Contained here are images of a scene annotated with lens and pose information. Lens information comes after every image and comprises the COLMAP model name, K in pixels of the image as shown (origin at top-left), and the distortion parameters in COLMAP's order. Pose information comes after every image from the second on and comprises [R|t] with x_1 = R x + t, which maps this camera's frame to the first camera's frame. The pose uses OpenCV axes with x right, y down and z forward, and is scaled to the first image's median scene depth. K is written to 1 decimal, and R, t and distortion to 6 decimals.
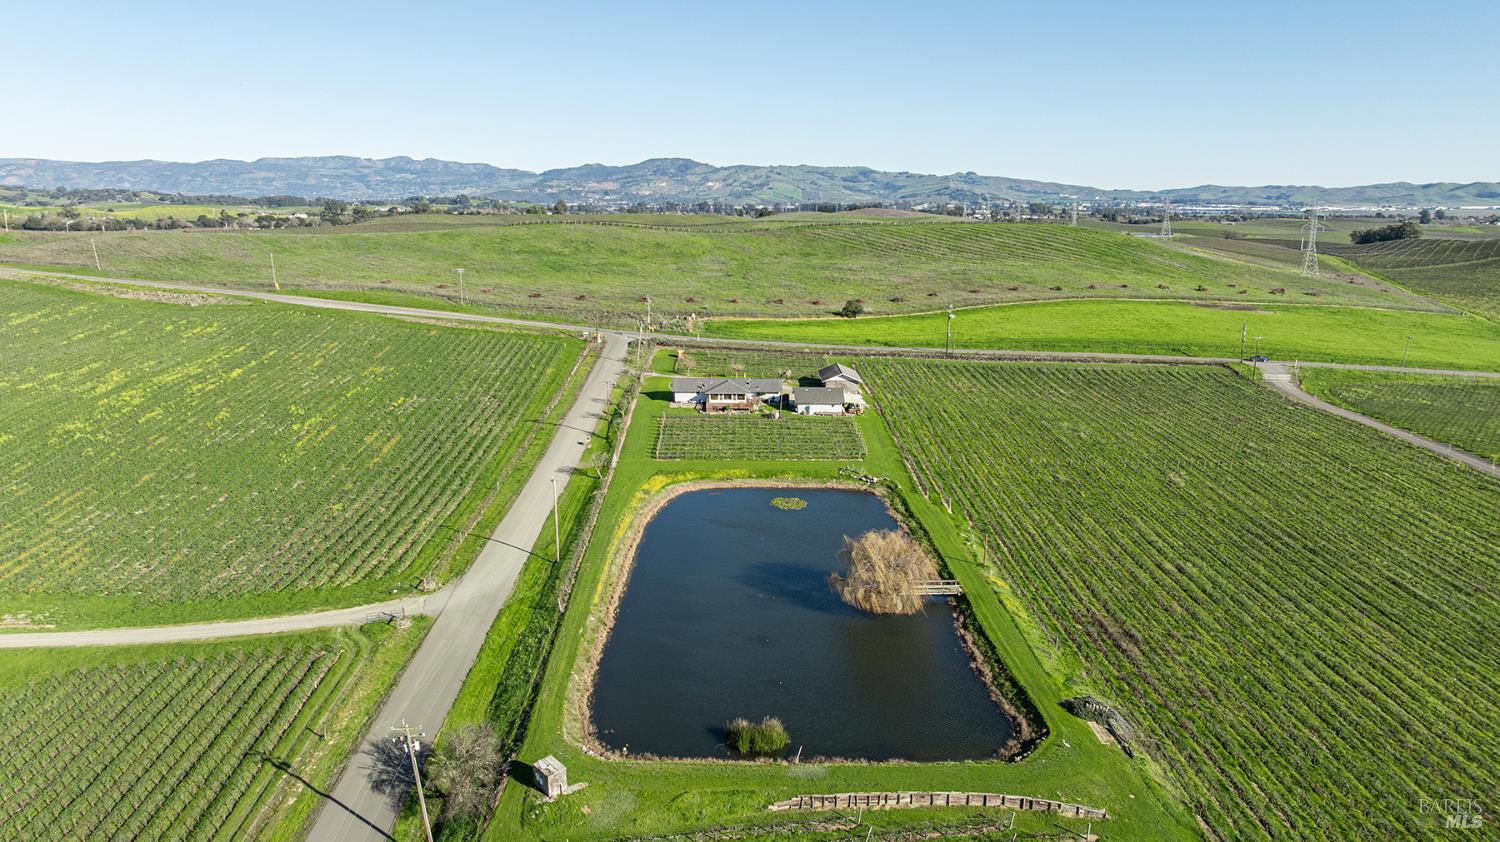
lens RADIAL K [[1056.1, 0, 751.2], [0, 1056.1, 418.1], [0, 0, 1]] dist [-0.033368, 0.035380]
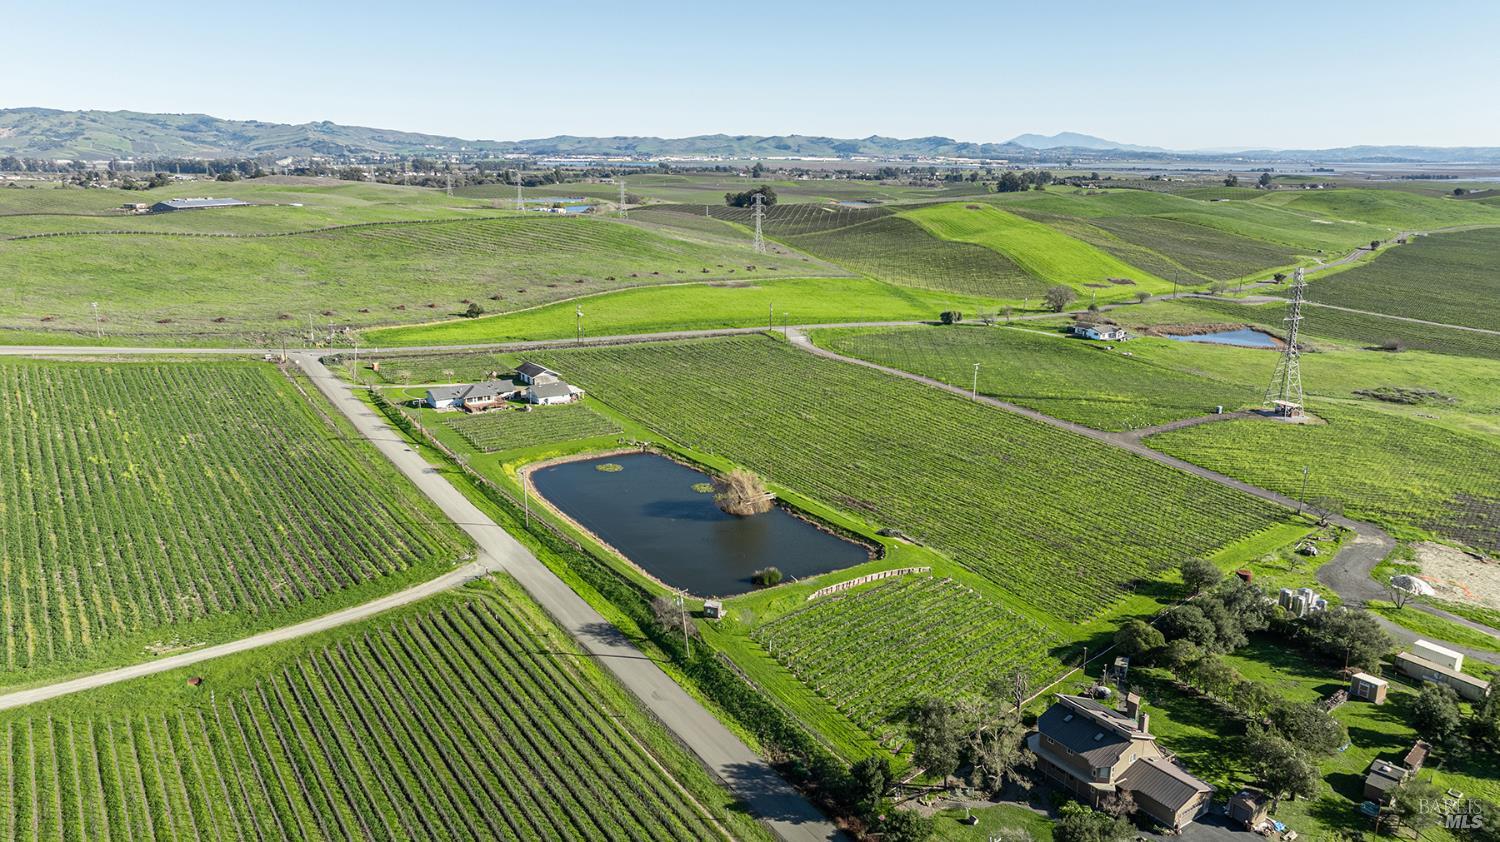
lens RADIAL K [[1056.1, 0, 760.3], [0, 1056.1, 420.6], [0, 0, 1]] dist [-0.033368, 0.035380]
pose [[0.833825, -0.134350, 0.535430, -0.244475], [0.107959, 0.990890, 0.080510, -0.034500], [-0.541369, -0.009327, 0.840733, -0.152278]]
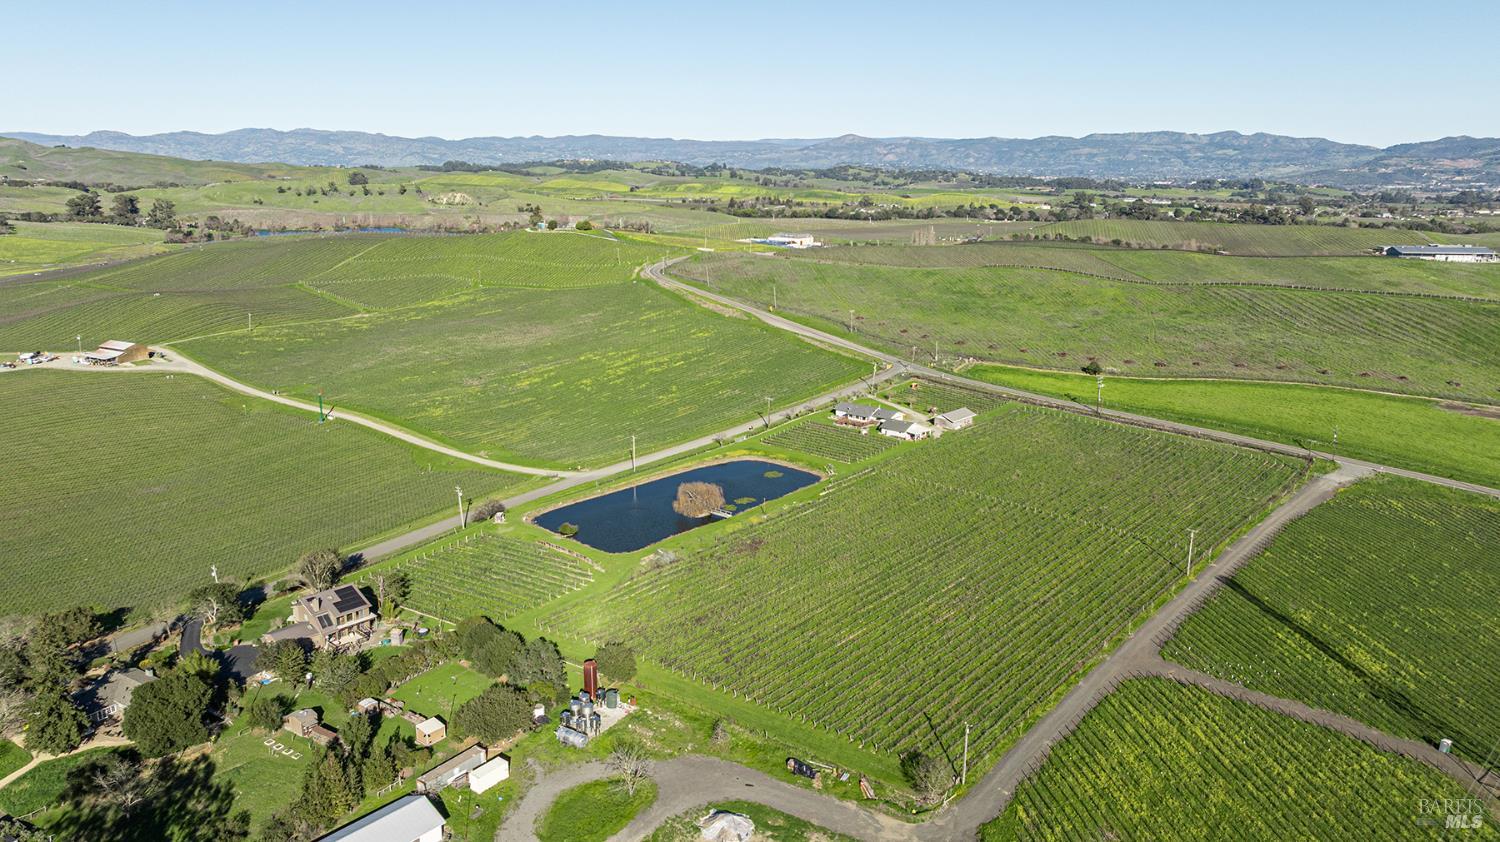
lens RADIAL K [[1056.1, 0, 750.8], [0, 1056.1, 421.3], [0, 0, 1]] dist [-0.033368, 0.035380]
pose [[0.736982, 0.160958, -0.656468, 0.539707], [-0.141613, 0.986446, 0.082883, -0.072729], [0.660911, 0.031881, 0.749786, -0.204640]]
